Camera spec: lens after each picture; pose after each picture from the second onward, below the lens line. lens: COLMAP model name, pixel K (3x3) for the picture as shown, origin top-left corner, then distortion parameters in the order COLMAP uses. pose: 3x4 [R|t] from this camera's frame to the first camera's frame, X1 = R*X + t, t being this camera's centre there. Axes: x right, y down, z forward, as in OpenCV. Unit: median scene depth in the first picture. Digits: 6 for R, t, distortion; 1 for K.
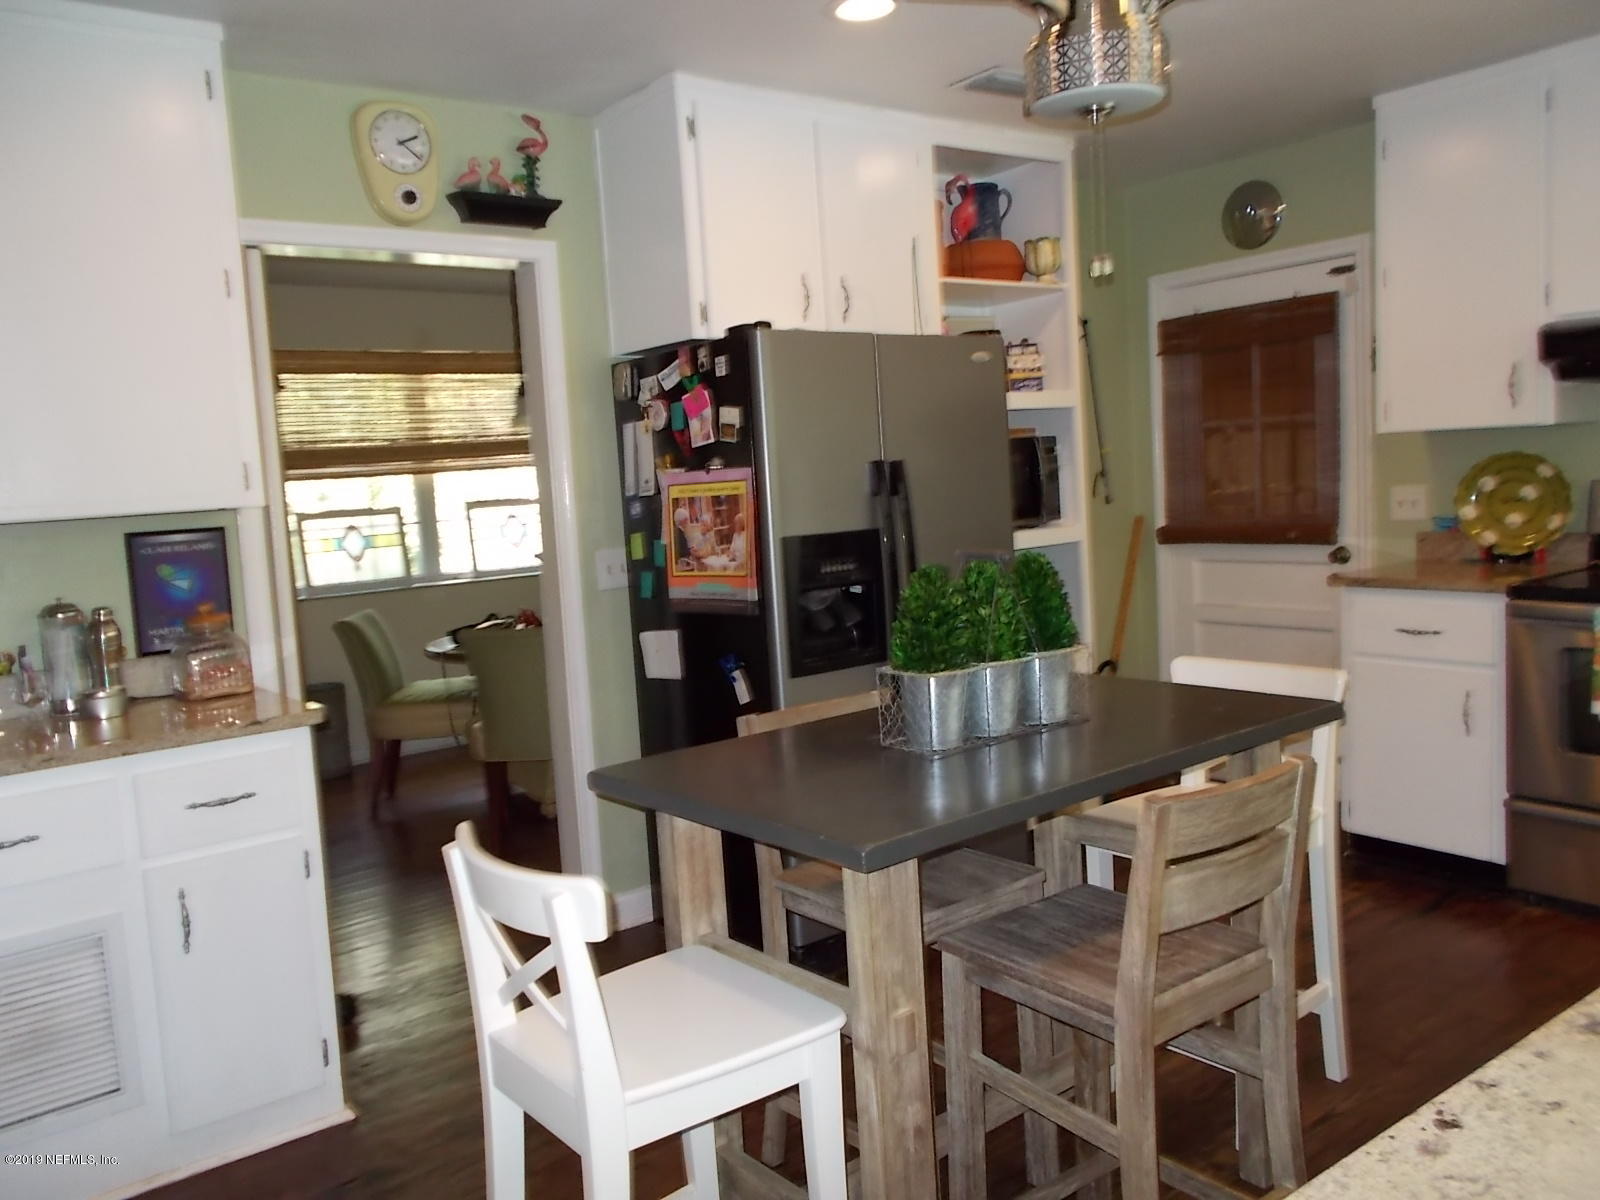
lens RADIAL K [[1268.2, 0, 797.8], [0, 1268.2, 593.0], [0, 0, 1]] dist [0.028998, -0.013609]
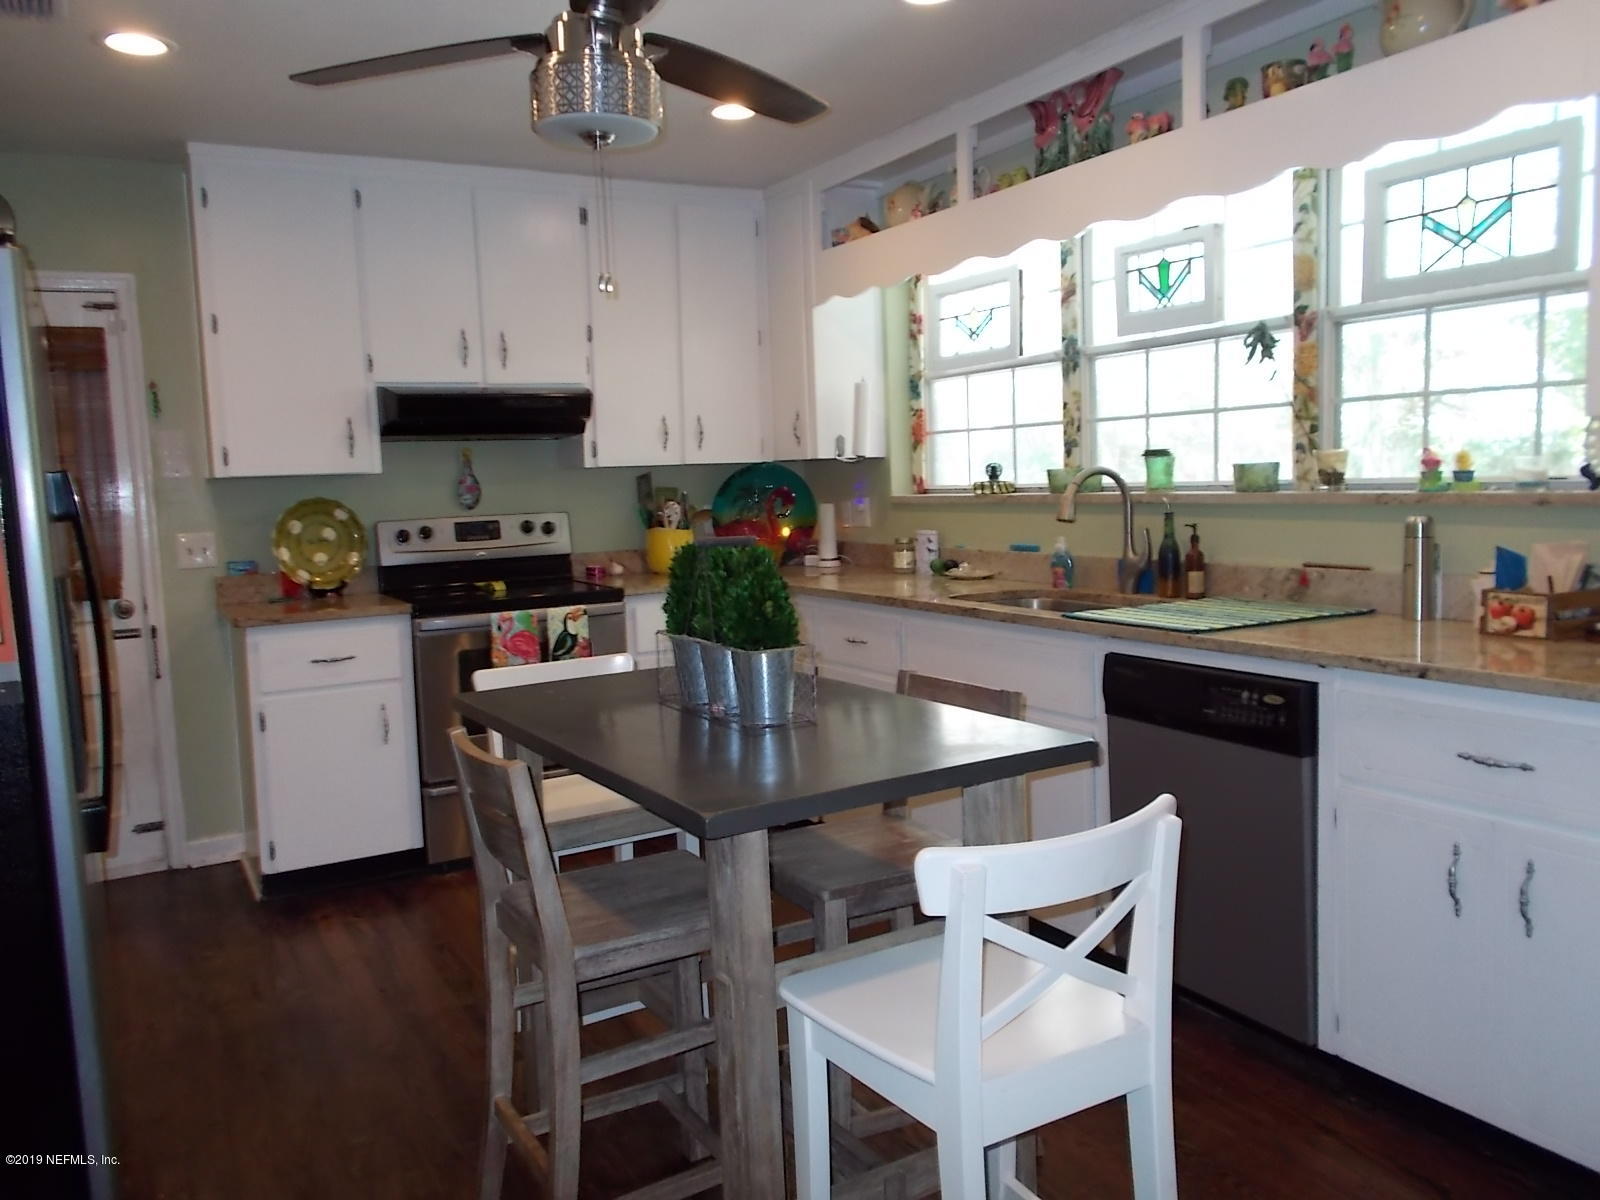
lens RADIAL K [[1268.2, 0, 796.4], [0, 1268.2, 603.6], [0, 0, 1]] dist [0.028998, -0.013609]
pose [[0.161801, -0.055017, 0.985289, -0.477051], [0.126701, 0.991339, 0.034548, -0.003911], [-0.978656, 0.119247, 0.167370, 0.408047]]
